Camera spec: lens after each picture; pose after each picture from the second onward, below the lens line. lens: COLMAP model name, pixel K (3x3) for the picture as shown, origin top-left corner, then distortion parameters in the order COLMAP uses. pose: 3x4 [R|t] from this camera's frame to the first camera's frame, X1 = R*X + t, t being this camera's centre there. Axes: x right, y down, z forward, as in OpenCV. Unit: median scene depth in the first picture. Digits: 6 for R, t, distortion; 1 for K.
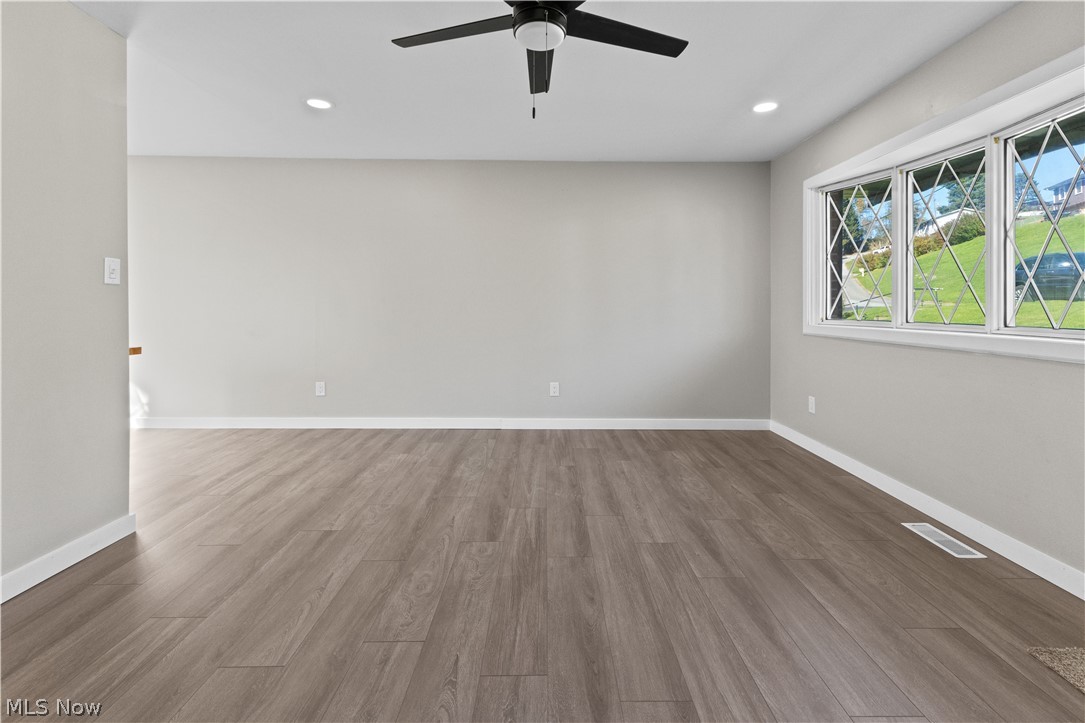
lens RADIAL K [[487.0, 0, 548.1], [0, 487.0, 302.5], [0, 0, 1]] dist [0.011006, -0.000490]
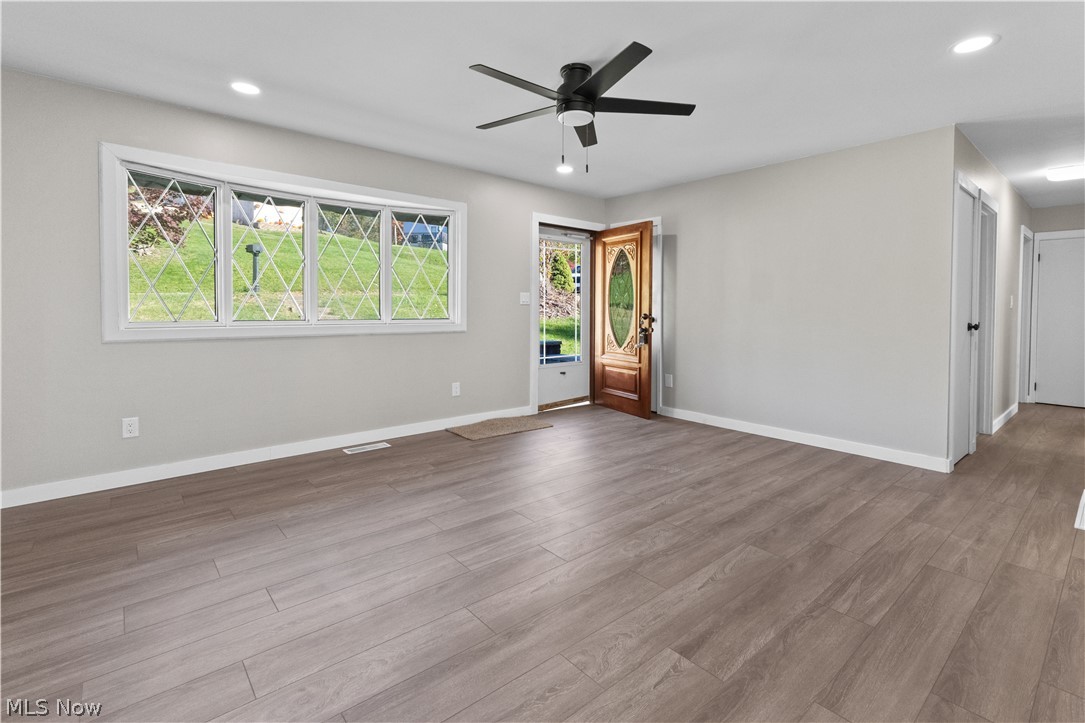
lens RADIAL K [[494.1, 0, 537.2], [0, 494.1, 318.6], [0, 0, 1]] dist [0.002575, 0.000178]
pose [[-0.635092, -0.022254, 0.772116, -0.968594], [-0.014667, 0.999752, 0.016752, 0.007331], [-0.772297, -0.000686, -0.635261, 1.846678]]
